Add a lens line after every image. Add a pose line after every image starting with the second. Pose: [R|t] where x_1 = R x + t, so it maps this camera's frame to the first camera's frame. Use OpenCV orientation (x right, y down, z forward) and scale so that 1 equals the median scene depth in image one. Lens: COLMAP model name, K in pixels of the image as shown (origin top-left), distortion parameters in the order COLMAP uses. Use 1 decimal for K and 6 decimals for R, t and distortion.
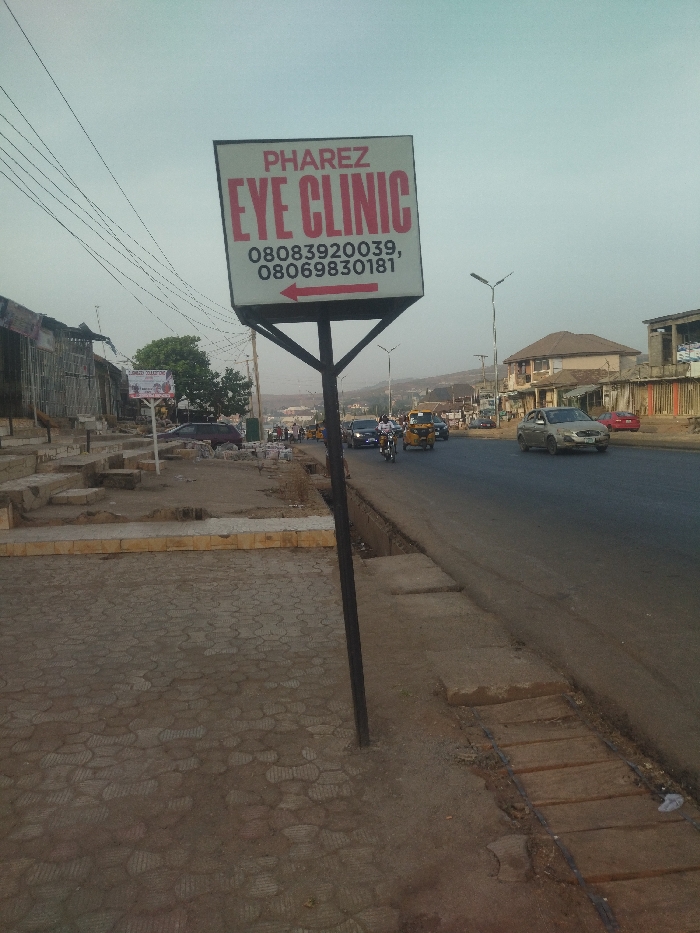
lens RADIAL K [[721.8, 0, 350.7], [0, 721.8, 495.0], [0, 0, 1]] dist [0.022831, -0.005319]
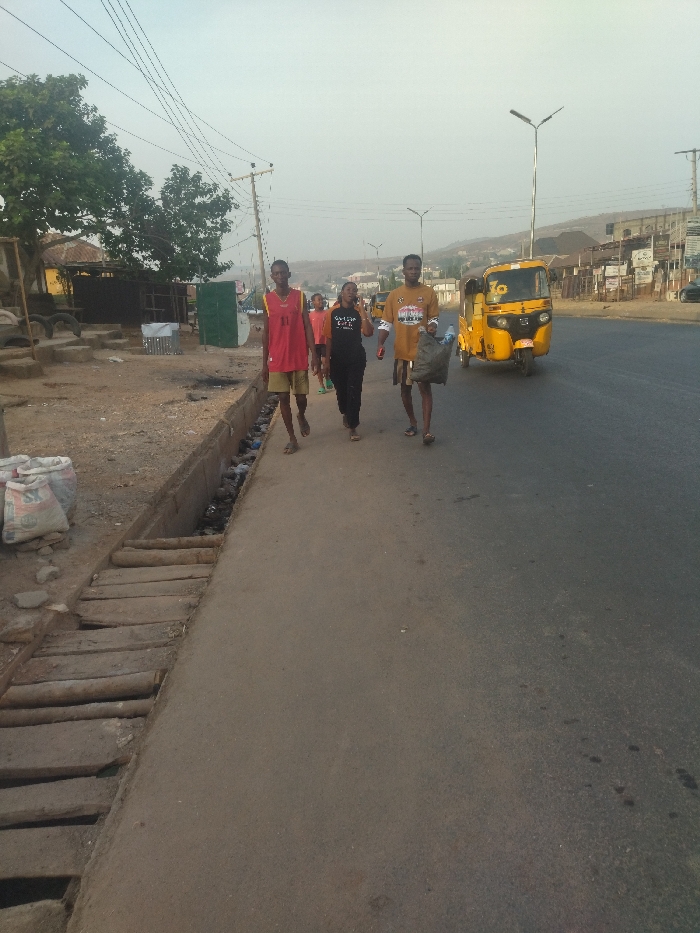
lens RADIAL K [[726.5, 0, 315.5], [0, 726.5, 467.9], [0, 0, 1]] dist [0.052548, -0.000925]
pose [[0.990394, 0.012210, -0.137736, -0.017339], [0.007075, 0.990314, 0.138664, -0.044617], [0.138095, -0.138307, 0.980715, 0.443138]]
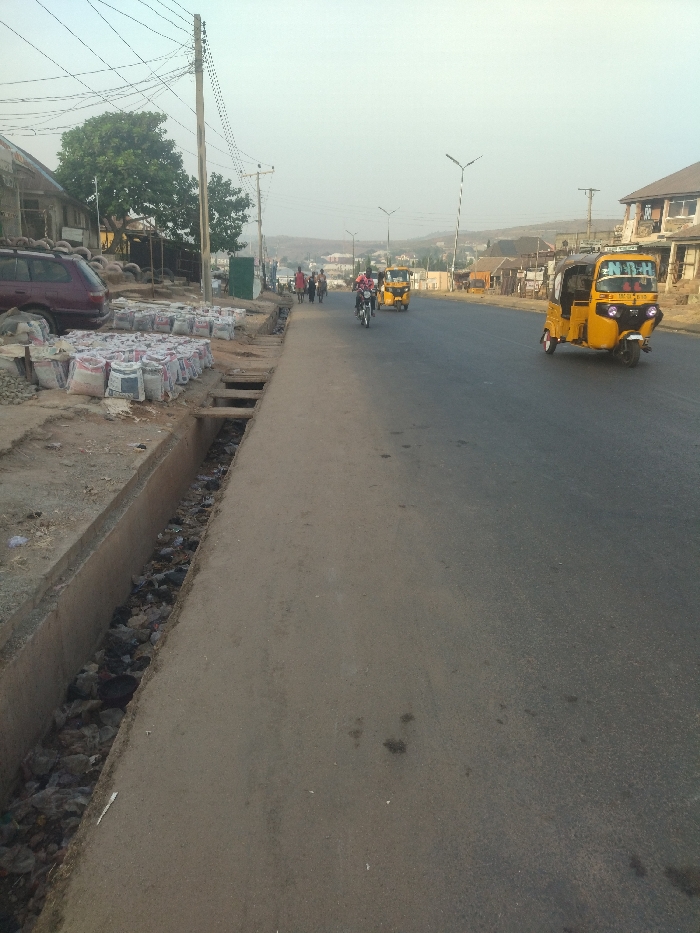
lens RADIAL K [[721.8, 0, 350.7], [0, 721.8, 495.0], [0, 0, 1]] dist [0.022831, -0.005319]
pose [[0.995688, 0.084717, -0.037787, 0.001940], [-0.075685, 0.977452, 0.197125, -0.025201], [0.053635, -0.193416, 0.979650, 0.251049]]
